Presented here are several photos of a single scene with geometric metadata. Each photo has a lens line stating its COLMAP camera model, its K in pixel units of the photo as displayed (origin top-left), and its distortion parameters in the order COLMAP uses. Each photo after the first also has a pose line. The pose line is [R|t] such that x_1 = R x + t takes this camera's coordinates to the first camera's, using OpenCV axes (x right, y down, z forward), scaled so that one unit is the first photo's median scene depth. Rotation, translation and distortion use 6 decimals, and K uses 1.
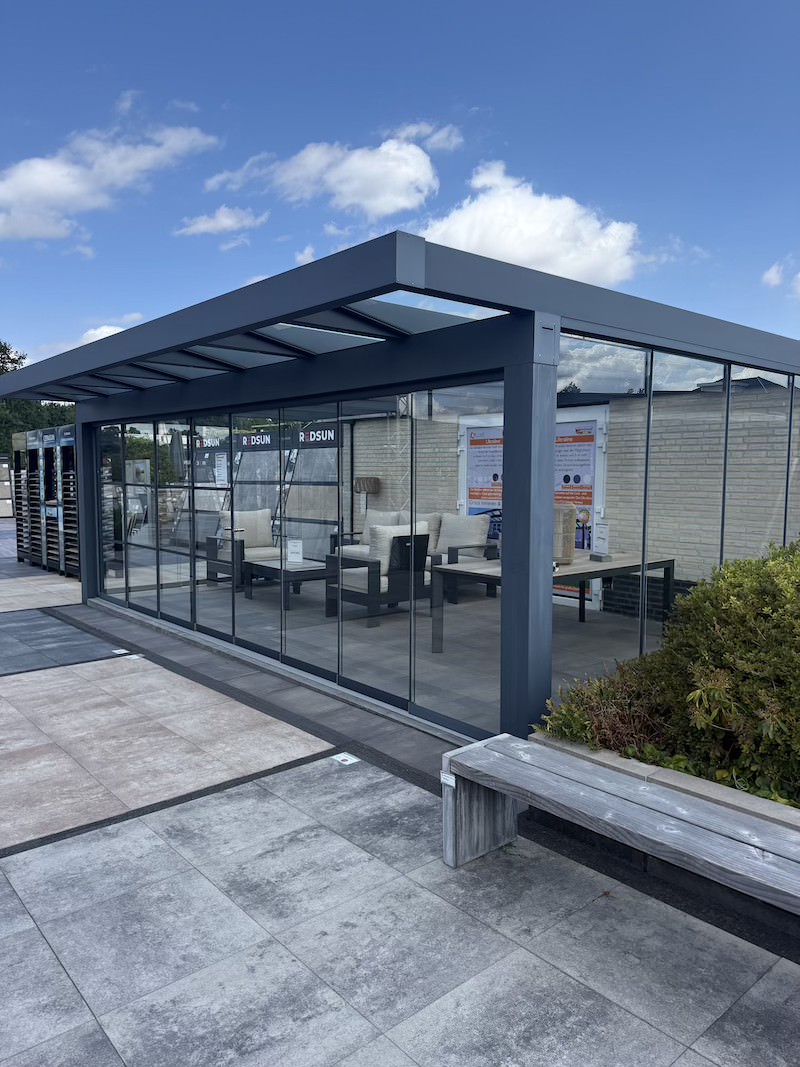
lens RADIAL K [[755.5, 0, 393.8], [0, 755.5, 536.2], [0, 0, 1]] dist [0.134536, -0.204285]
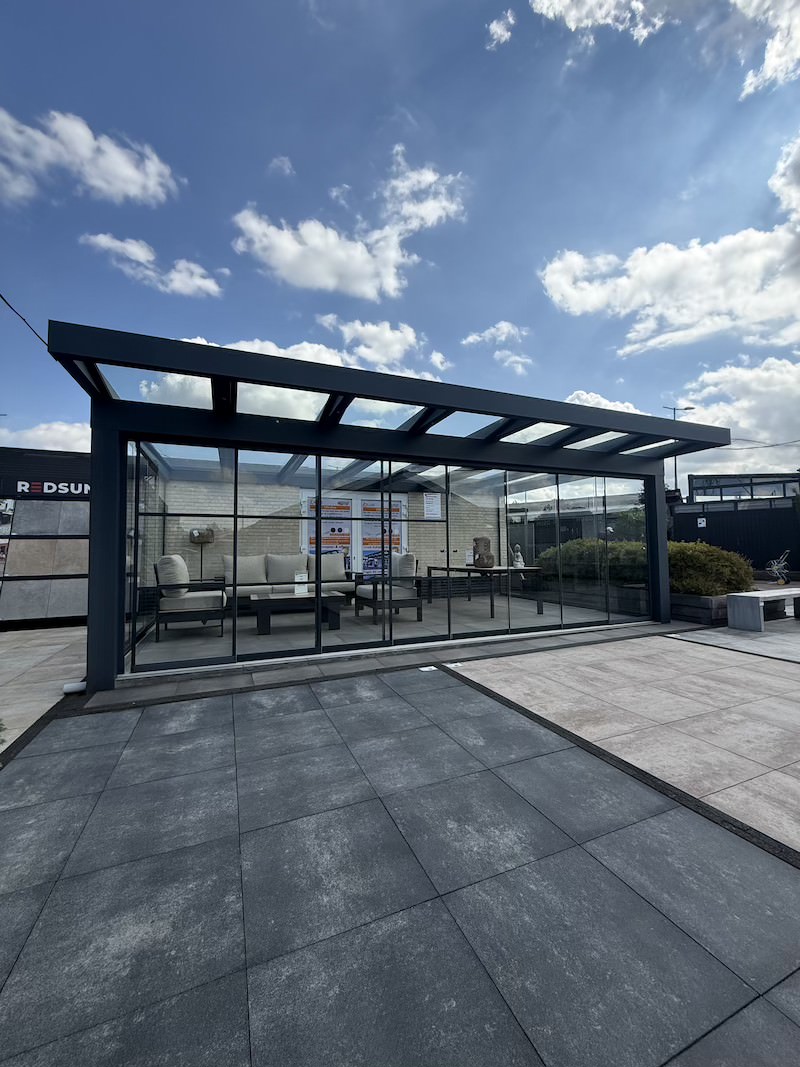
lens RADIAL K [[423.7, 0, 400.0], [0, 423.7, 533.5], [0, 0, 1]] dist [-0.000407, 0.000396]
pose [[0.322952, 0.011847, 0.946341, -0.801483], [0.092485, 0.994741, -0.044014, -0.014635], [-0.941886, 0.101737, 0.320158, 0.703897]]
